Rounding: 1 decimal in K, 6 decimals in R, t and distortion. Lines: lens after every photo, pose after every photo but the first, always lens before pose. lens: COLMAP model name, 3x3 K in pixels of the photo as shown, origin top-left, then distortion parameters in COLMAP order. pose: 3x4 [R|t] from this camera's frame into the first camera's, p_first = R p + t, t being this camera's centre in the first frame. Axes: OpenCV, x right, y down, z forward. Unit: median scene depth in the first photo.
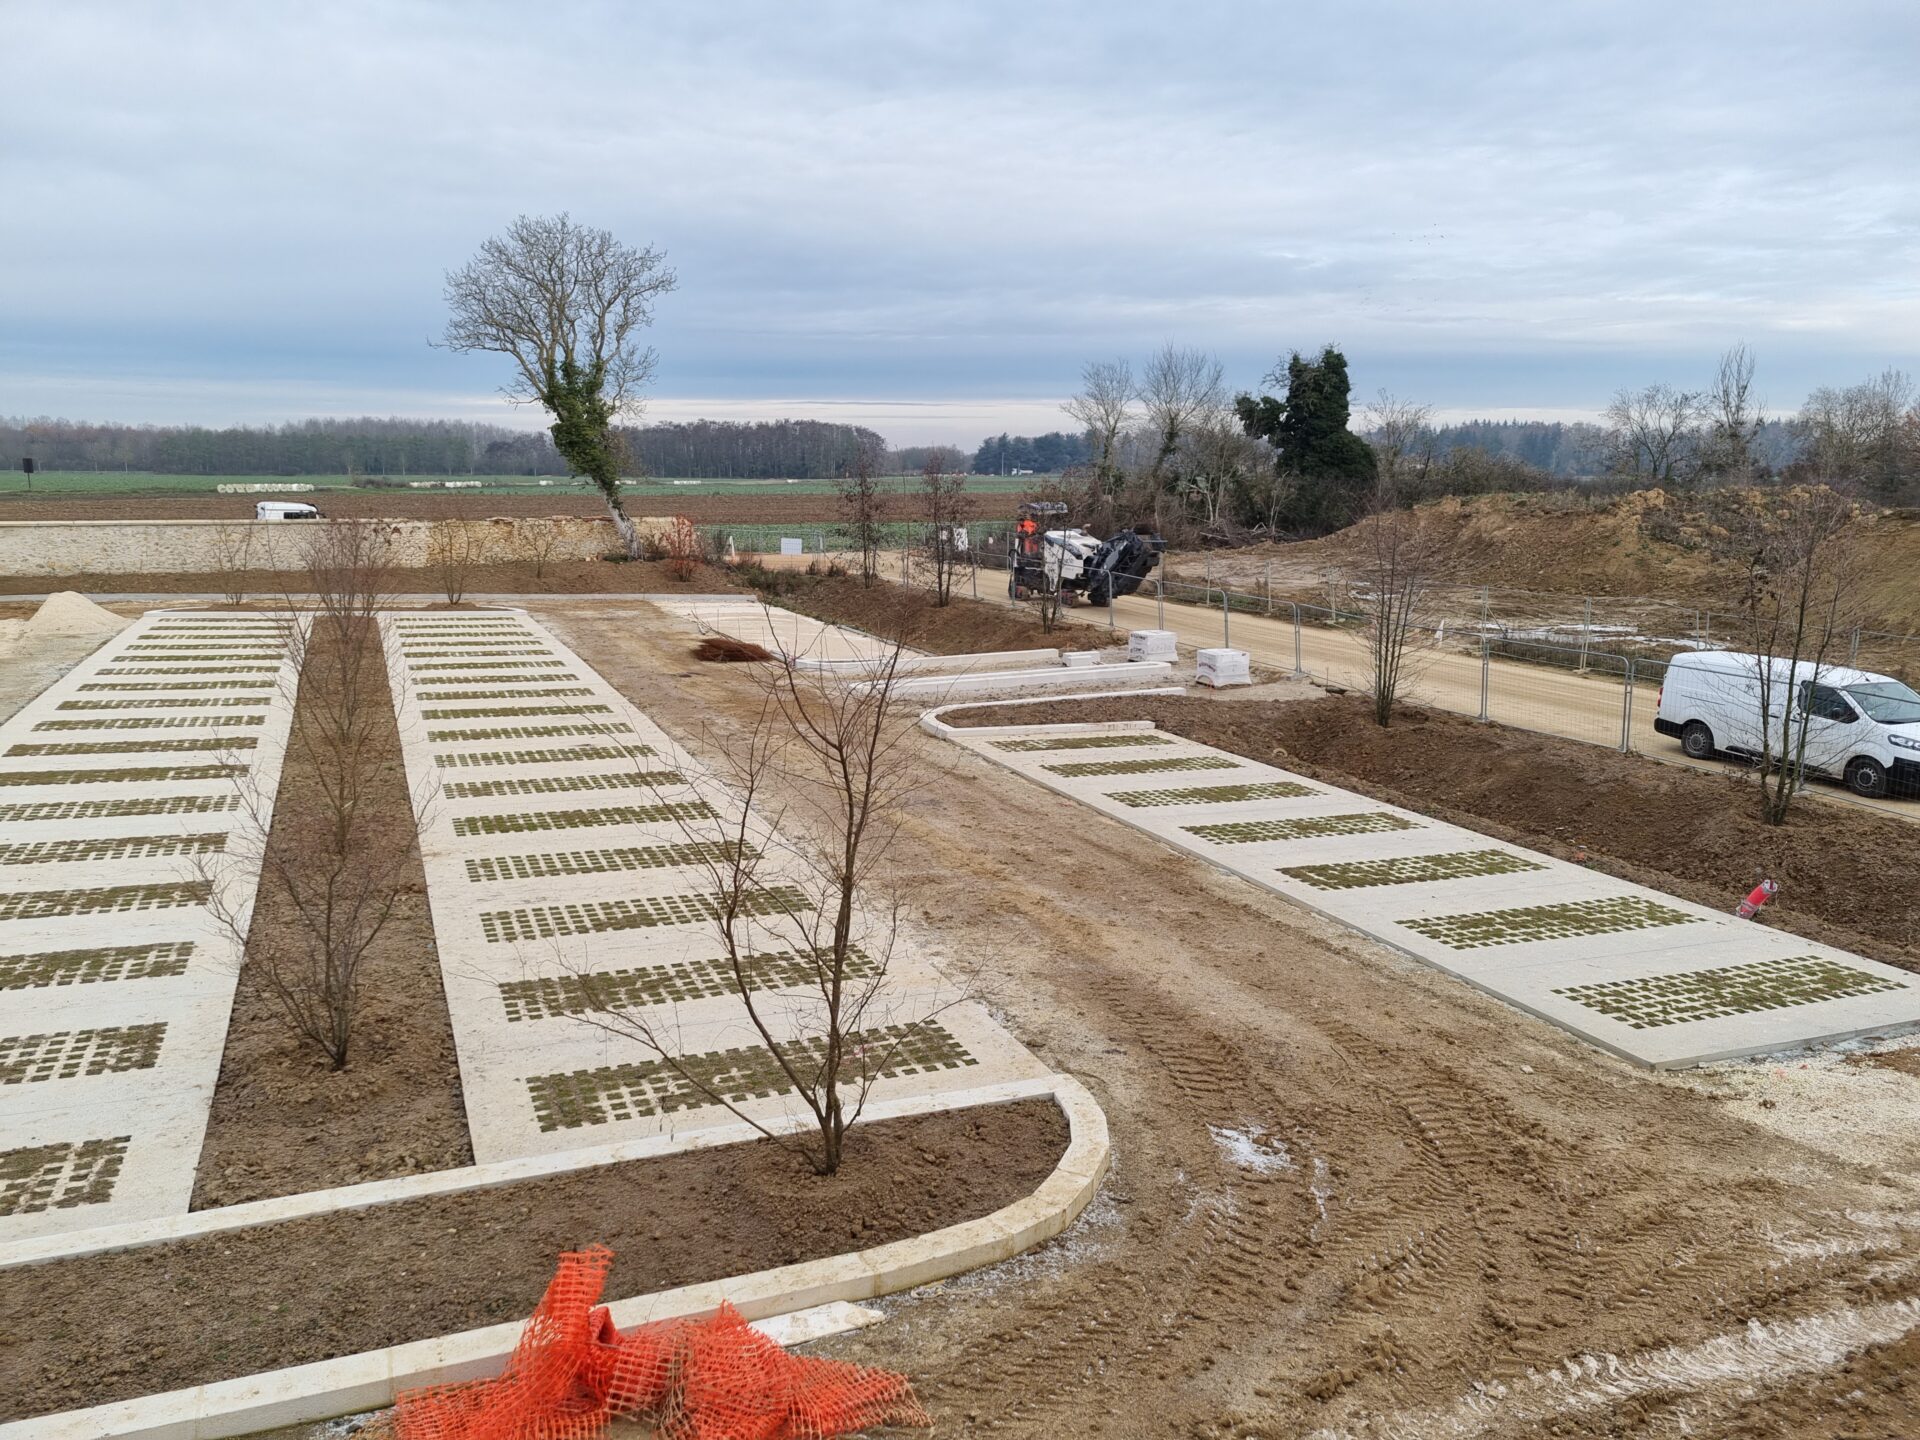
lens RADIAL K [[1453.8, 0, 959.9], [0, 1453.8, 713.4], [0, 0, 1]] dist [0.045479, -0.010534]
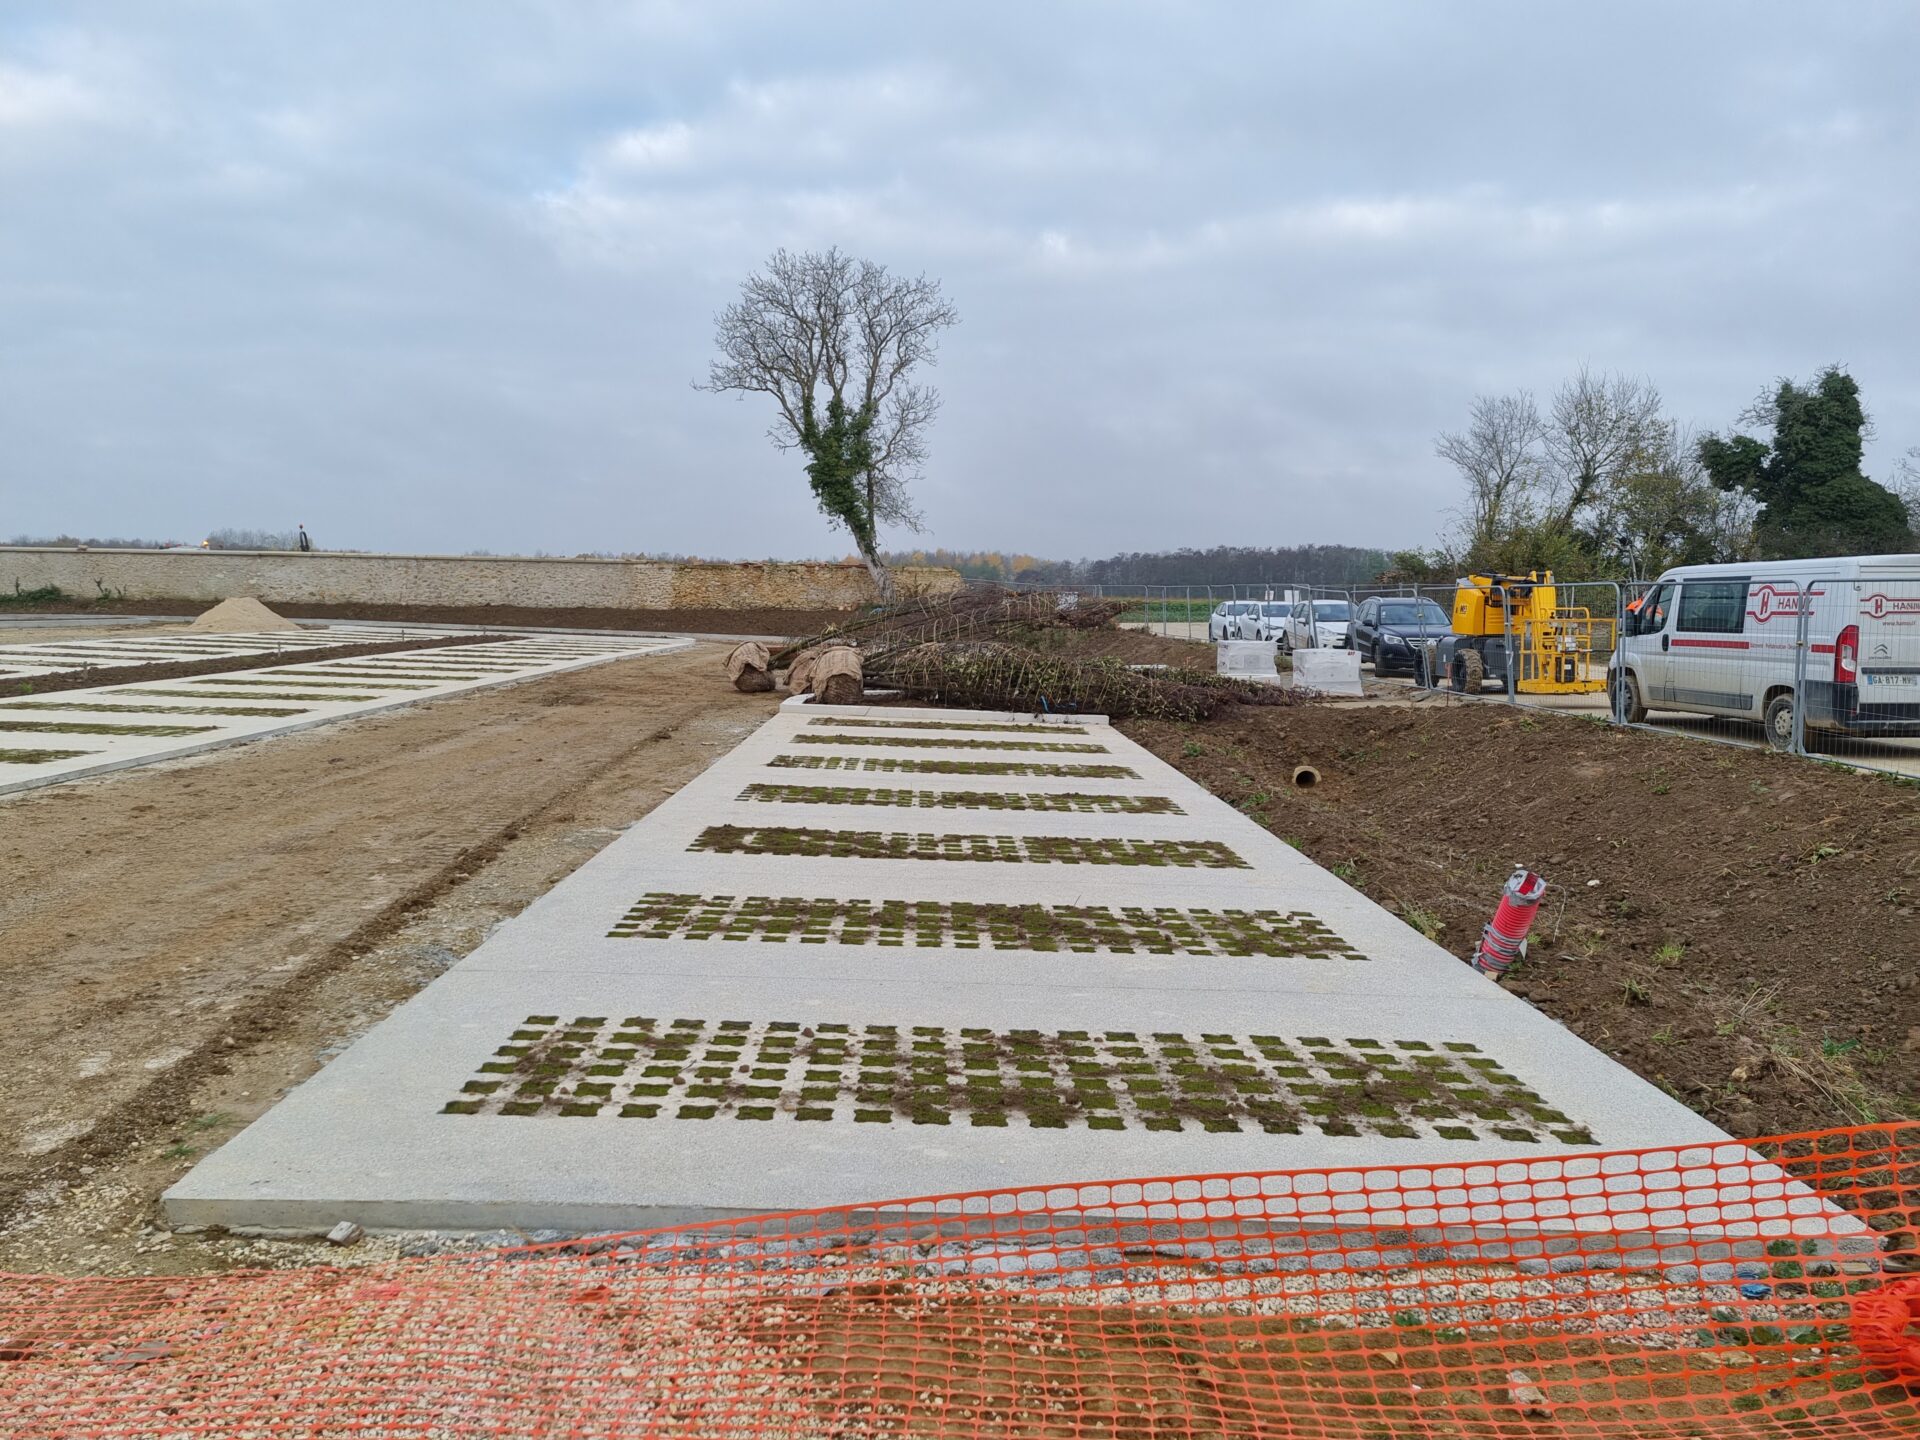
lens RADIAL K [[1453.8, 0, 956.7], [0, 1453.8, 727.5], [0, 0, 1]] dist [0.045479, -0.010534]
pose [[0.926512, 0.035318, -0.374604, 0.170497], [-0.067822, 0.994954, -0.073938, 0.035273], [0.370102, 0.093911, 0.924232, 0.178023]]
